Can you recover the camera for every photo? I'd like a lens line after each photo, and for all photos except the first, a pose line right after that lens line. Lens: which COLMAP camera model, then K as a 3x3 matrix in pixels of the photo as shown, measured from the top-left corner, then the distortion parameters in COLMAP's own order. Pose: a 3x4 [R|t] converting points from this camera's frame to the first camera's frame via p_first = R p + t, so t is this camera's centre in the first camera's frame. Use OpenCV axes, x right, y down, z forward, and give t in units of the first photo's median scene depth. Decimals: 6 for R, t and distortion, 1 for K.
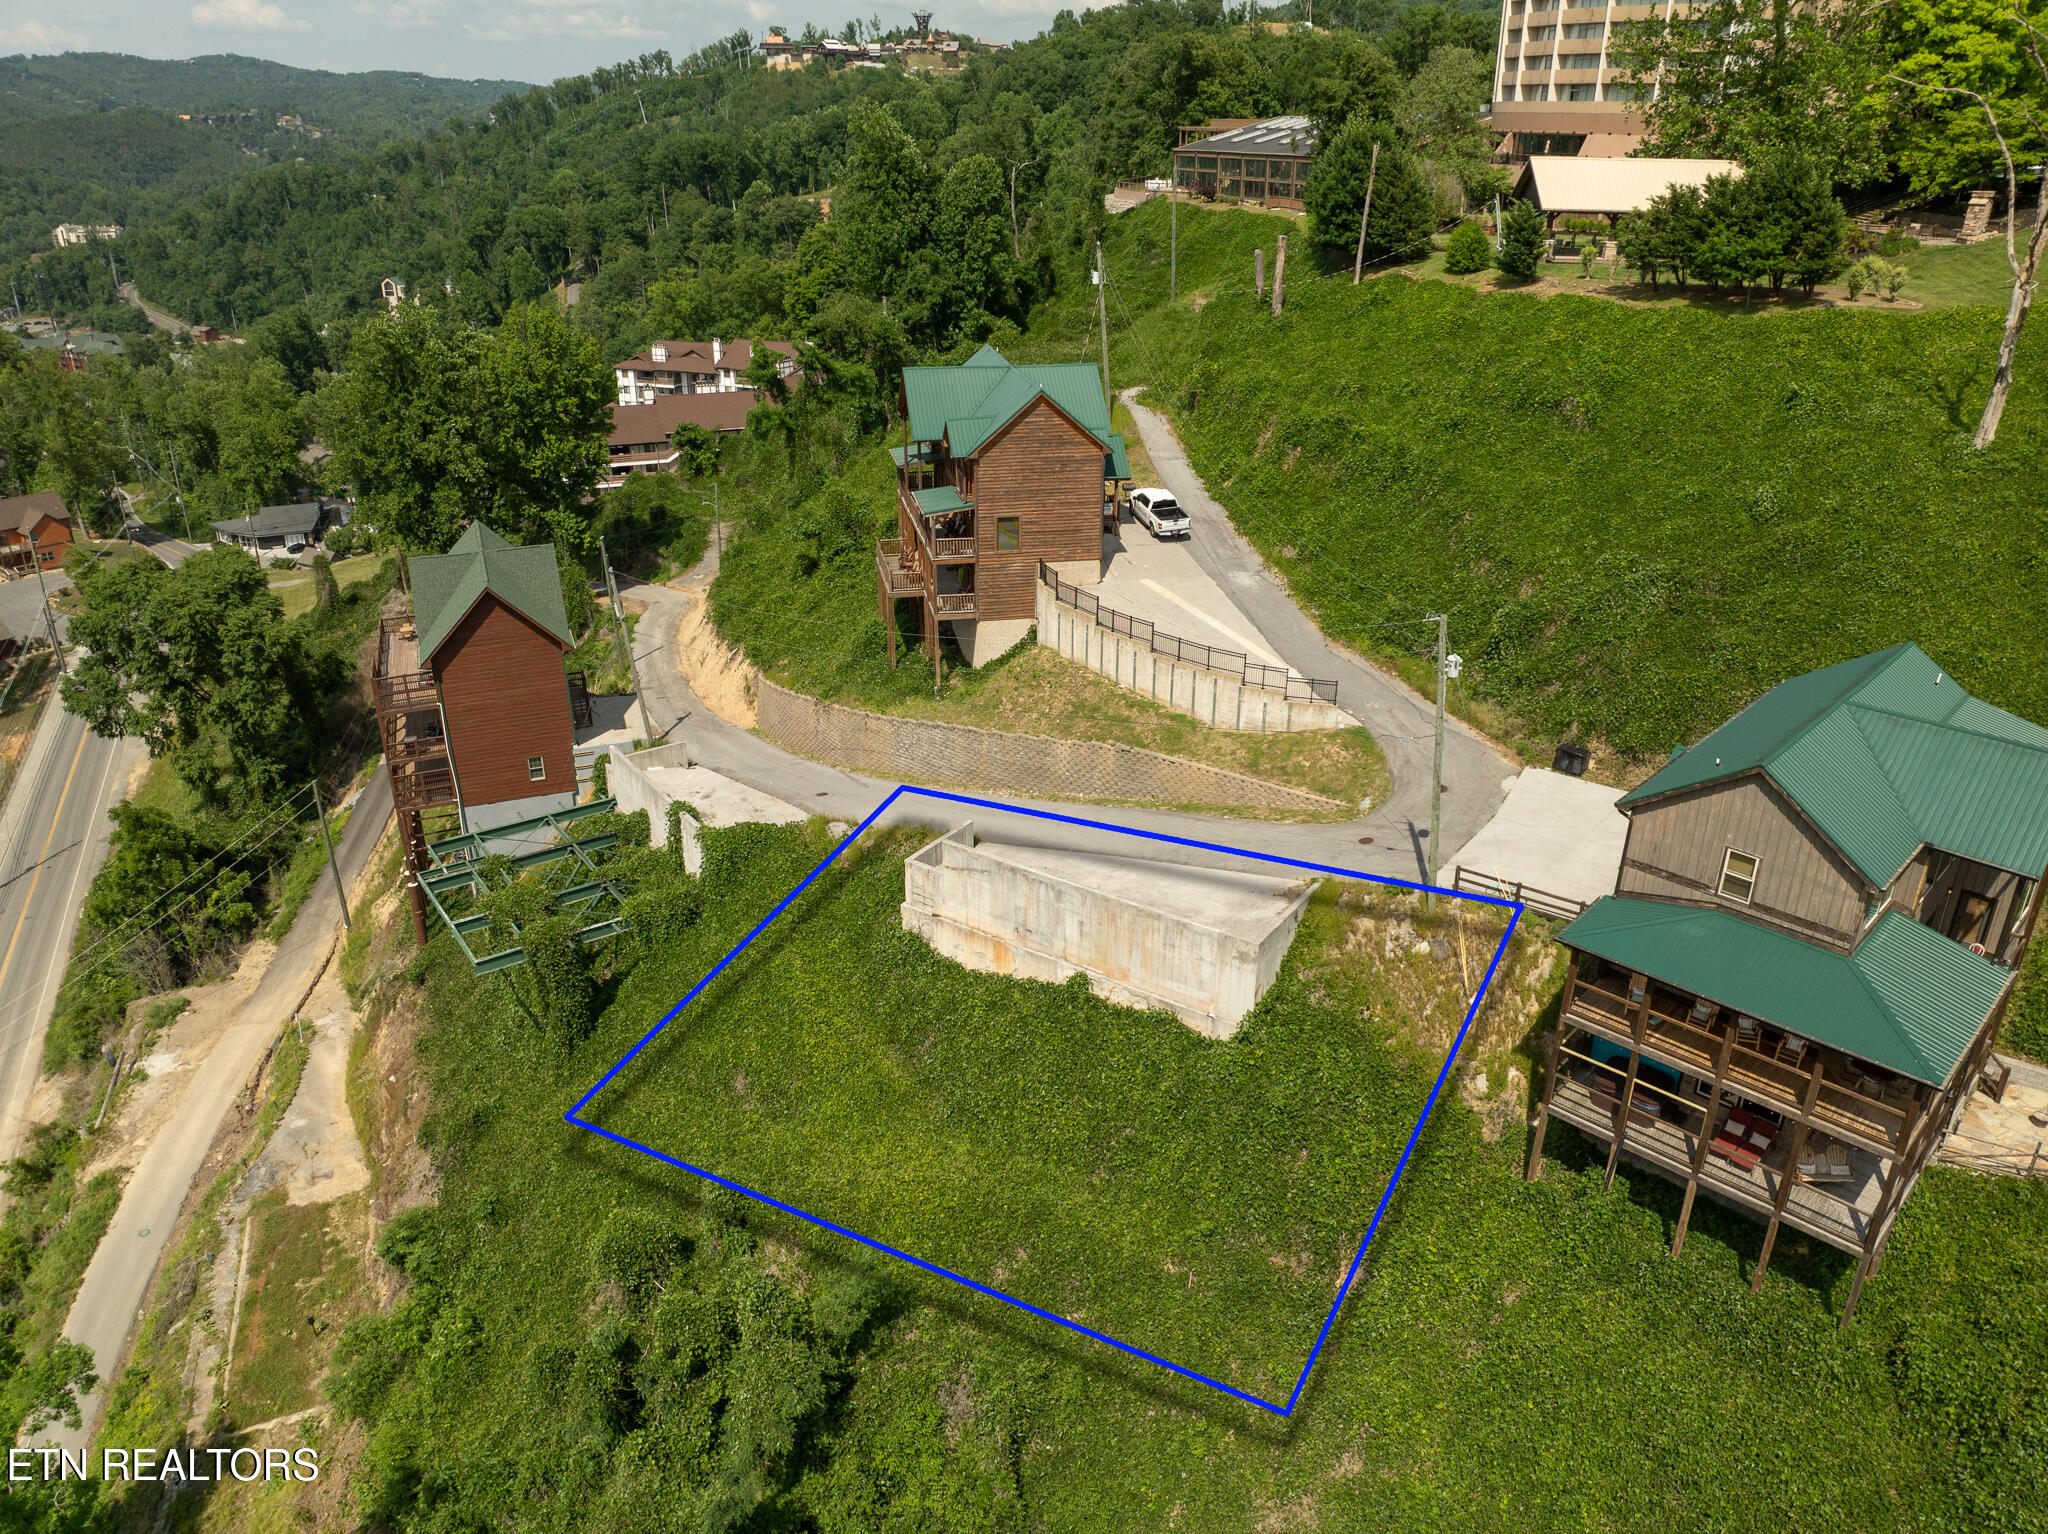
lens RADIAL K [[1430.3, 0, 1024.0], [0, 1430.3, 767.0], [0, 0, 1]] dist [-0.075696, 0.037158]
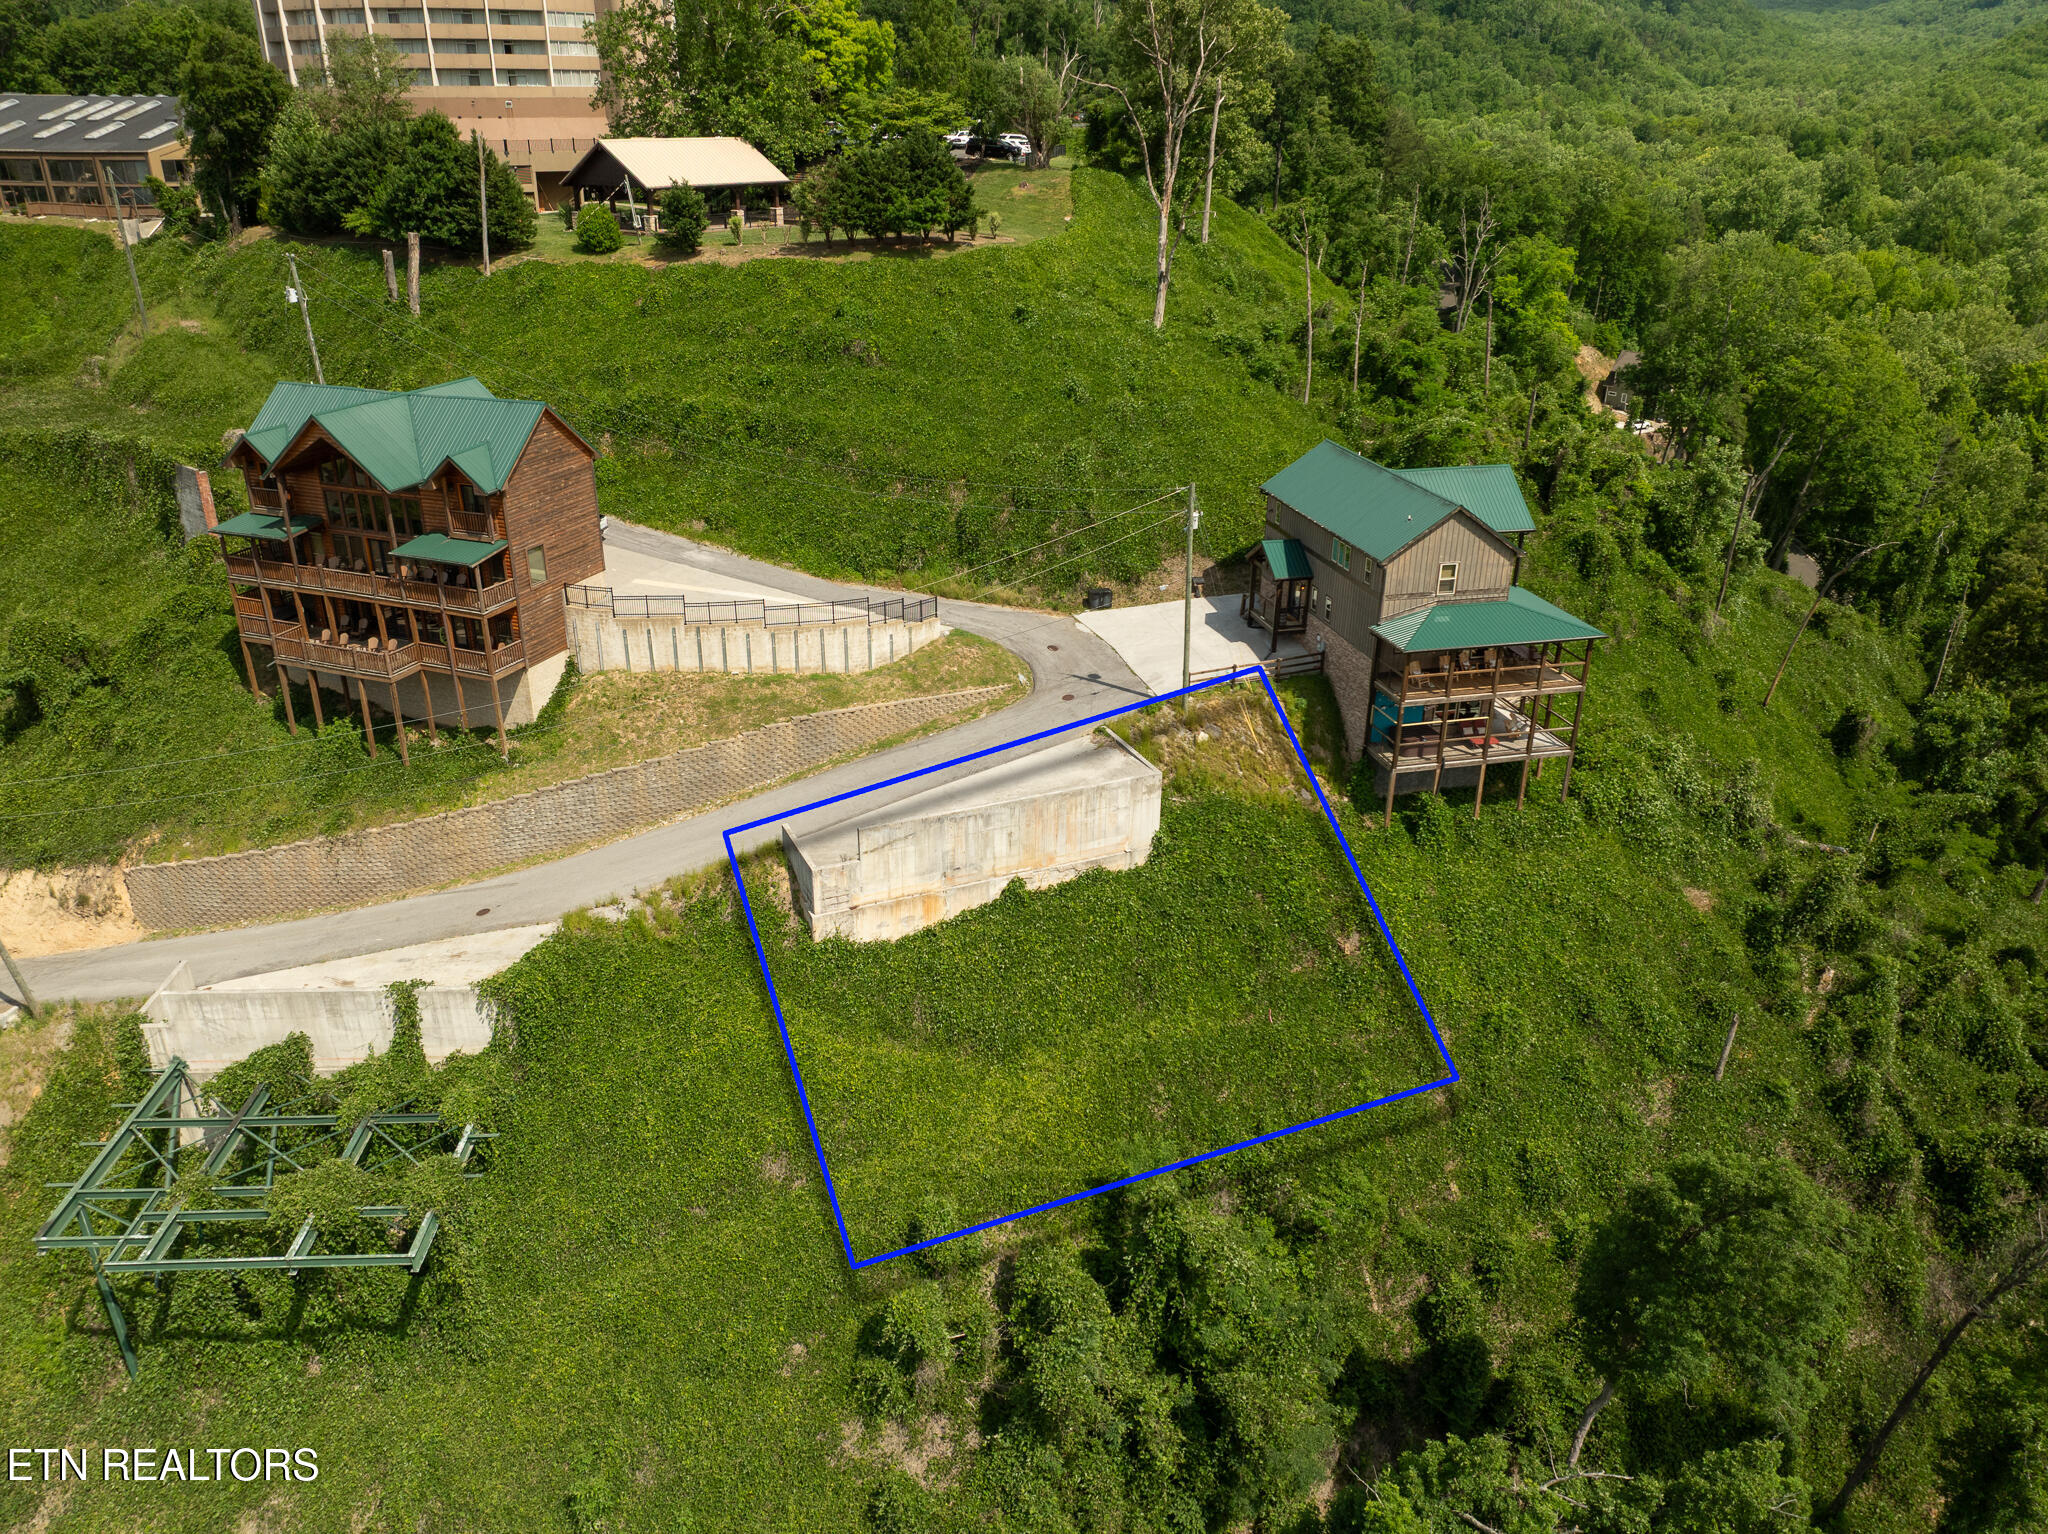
lens RADIAL K [[1425.2, 0, 1024.0], [0, 1425.2, 767.0], [0, 0, 1]] dist [-0.016503, -0.061123]
pose [[0.517358, -0.348843, 0.781441, -0.697460], [0.342632, 0.921197, 0.184390, -0.121789], [-0.784184, 0.172351, 0.596113, 0.275298]]
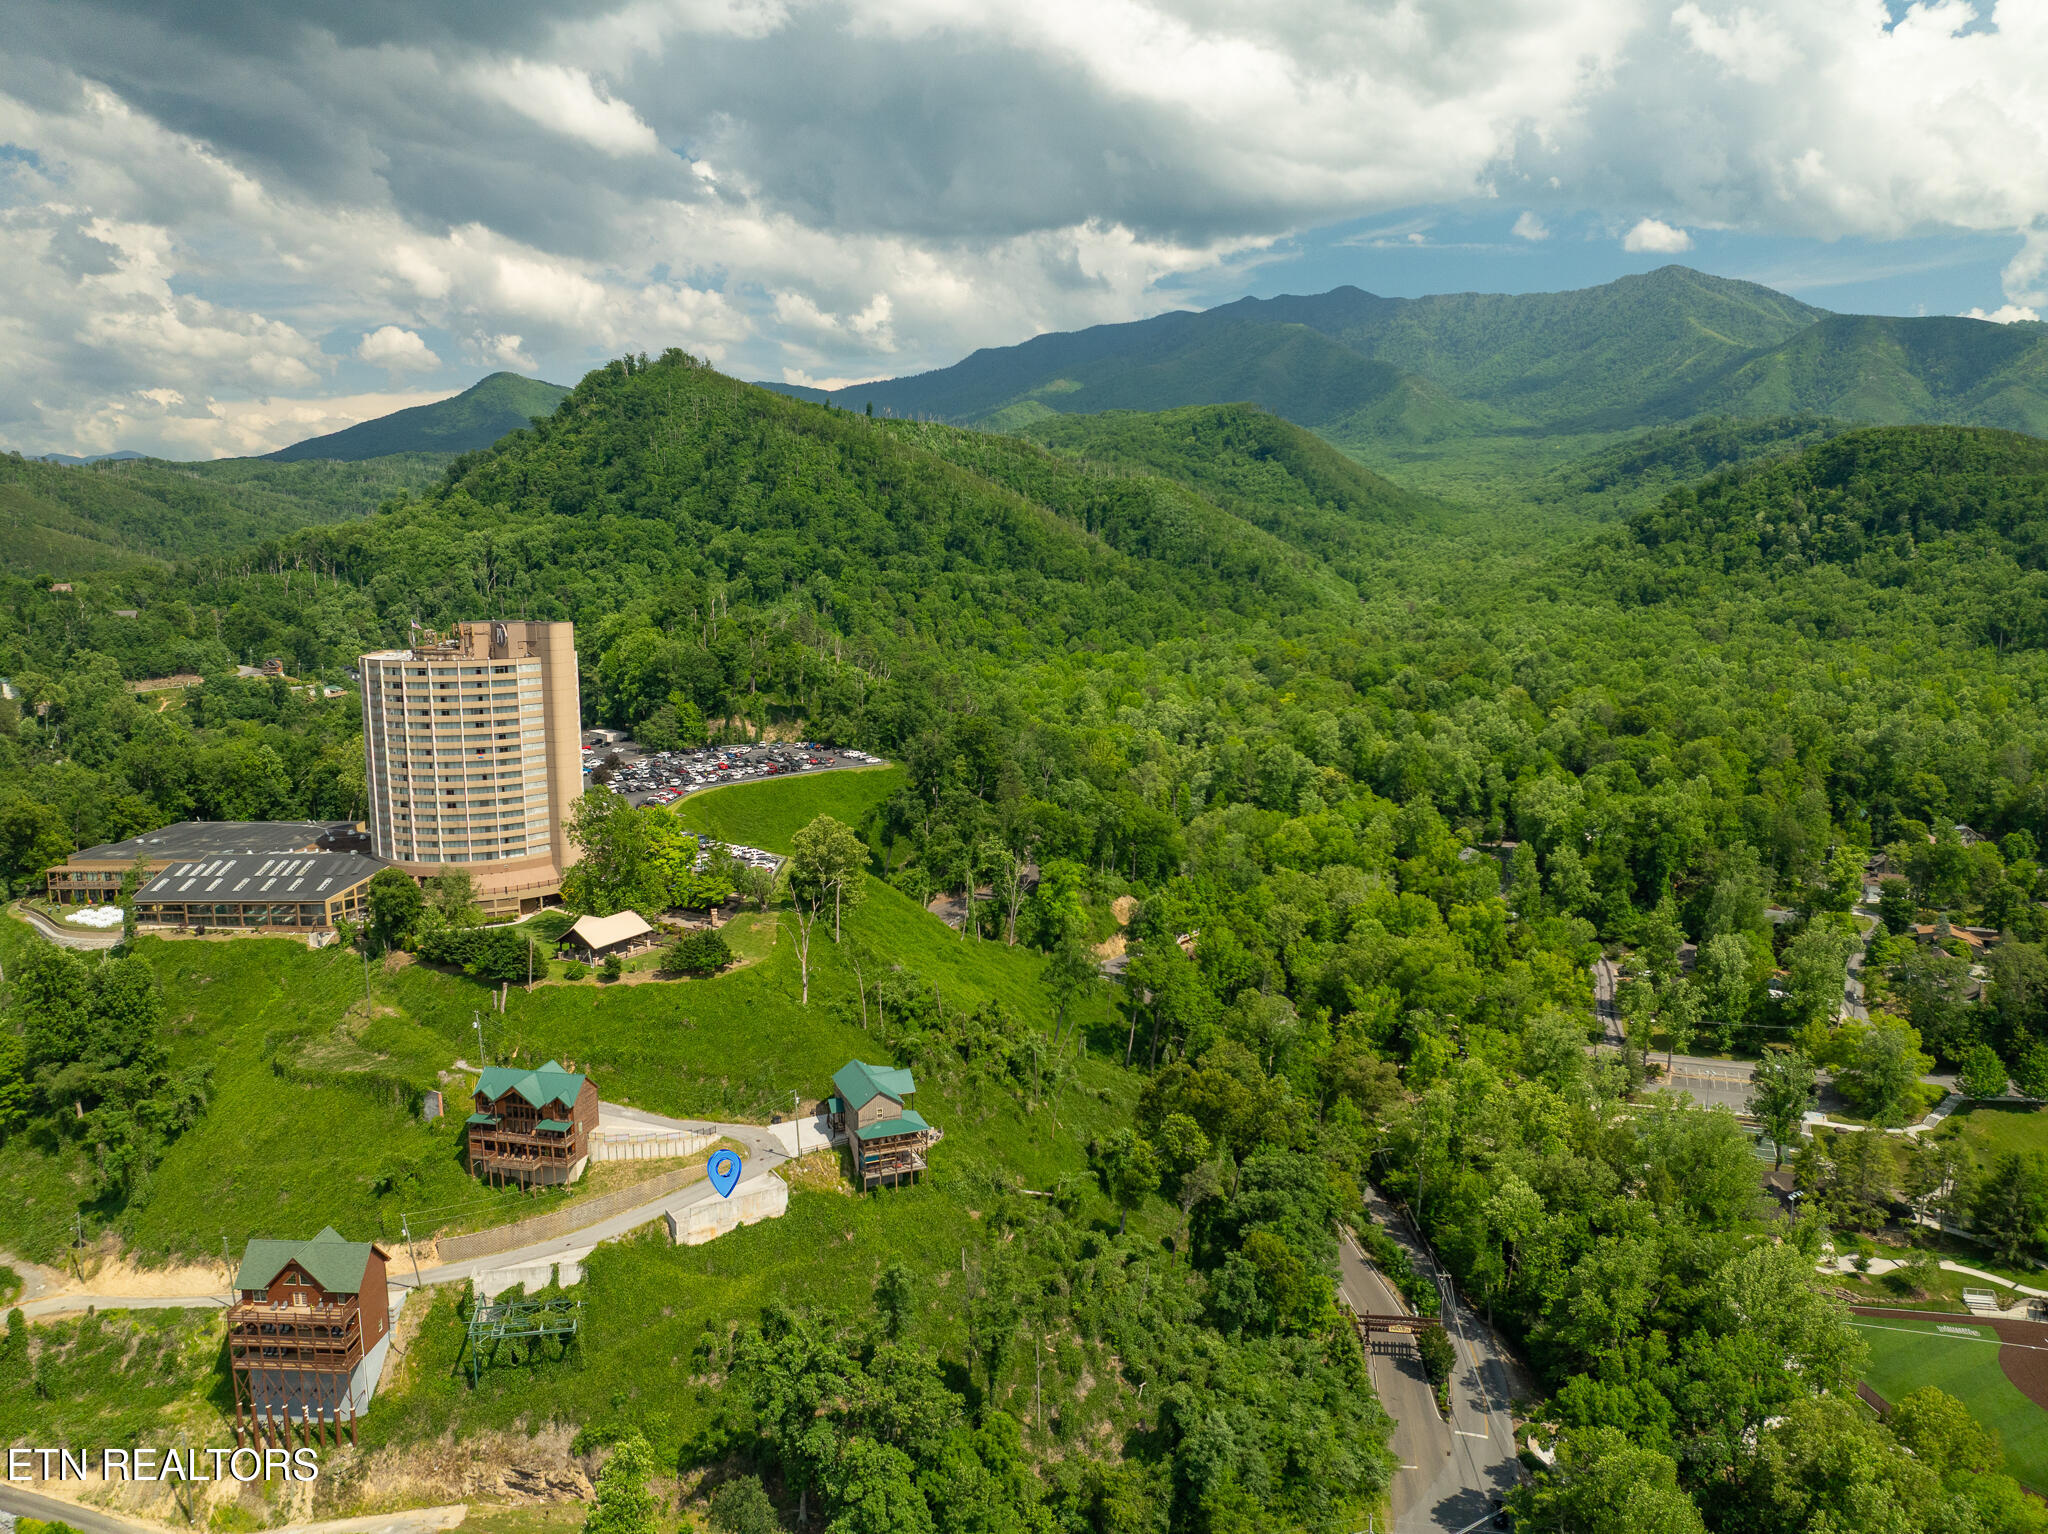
lens RADIAL K [[1425.2, 0, 1024.0], [0, 1425.2, 767.0], [0, 0, 1]] dist [-0.016503, -0.061123]
pose [[0.394653, -0.134450, 0.908940, -2.400417], [0.382697, 0.923401, -0.029574, -0.460275], [-0.835340, 0.359520, 0.415876, -1.285244]]
